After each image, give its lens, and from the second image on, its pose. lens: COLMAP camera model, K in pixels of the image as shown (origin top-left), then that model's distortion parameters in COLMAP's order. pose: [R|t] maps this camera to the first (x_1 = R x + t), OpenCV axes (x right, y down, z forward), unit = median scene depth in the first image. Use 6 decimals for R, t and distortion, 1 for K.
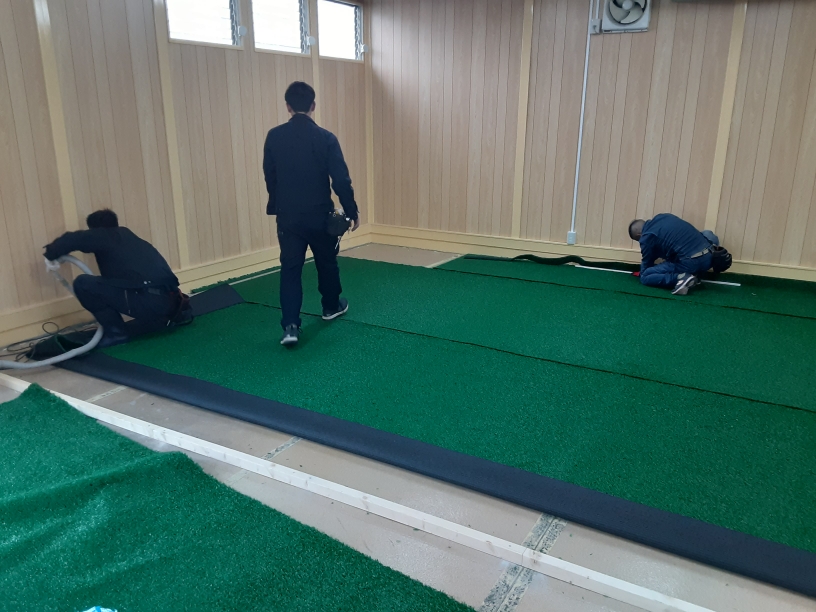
lens RADIAL K [[664.6, 0, 408.0], [0, 664.6, 306.0], [0, 0, 1]] dist [0.117766, -0.155460]
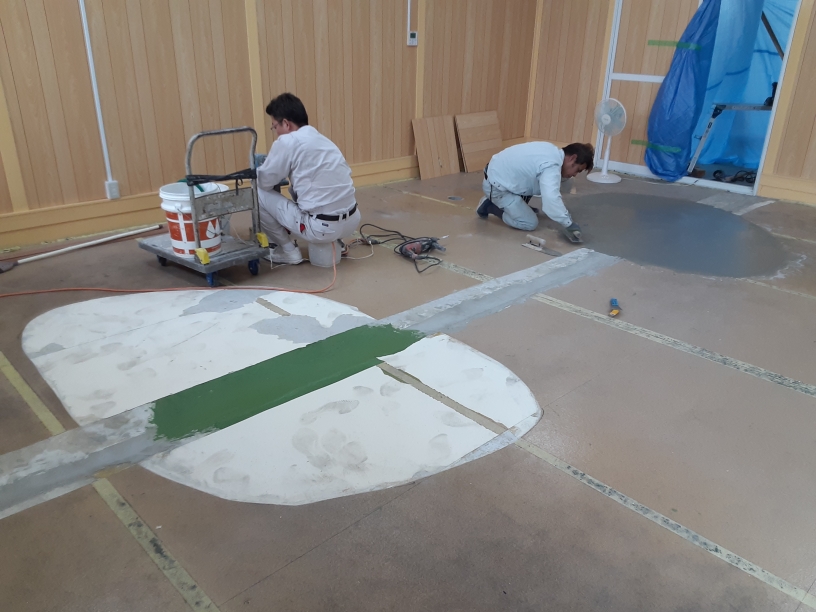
lens RADIAL K [[664.6, 0, 408.0], [0, 664.6, 306.0], [0, 0, 1]] dist [0.117766, -0.155460]
pose [[0.273985, -0.370265, 0.887601, -0.380584], [0.254490, 0.917932, 0.304362, -0.136737], [-0.927452, 0.142495, 0.345728, 0.511507]]
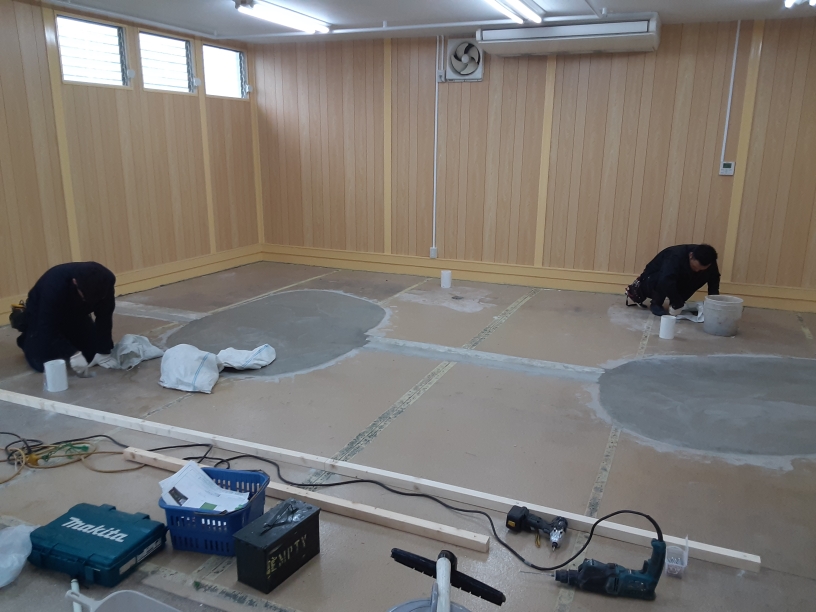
lens RADIAL K [[664.6, 0, 408.0], [0, 664.6, 306.0], [0, 0, 1]] dist [0.117766, -0.155460]
pose [[0.993185, -0.024221, 0.114002, 0.070357], [0.029054, 0.998740, -0.040930, 0.039122], [-0.112867, 0.043963, 0.992637, -0.150664]]
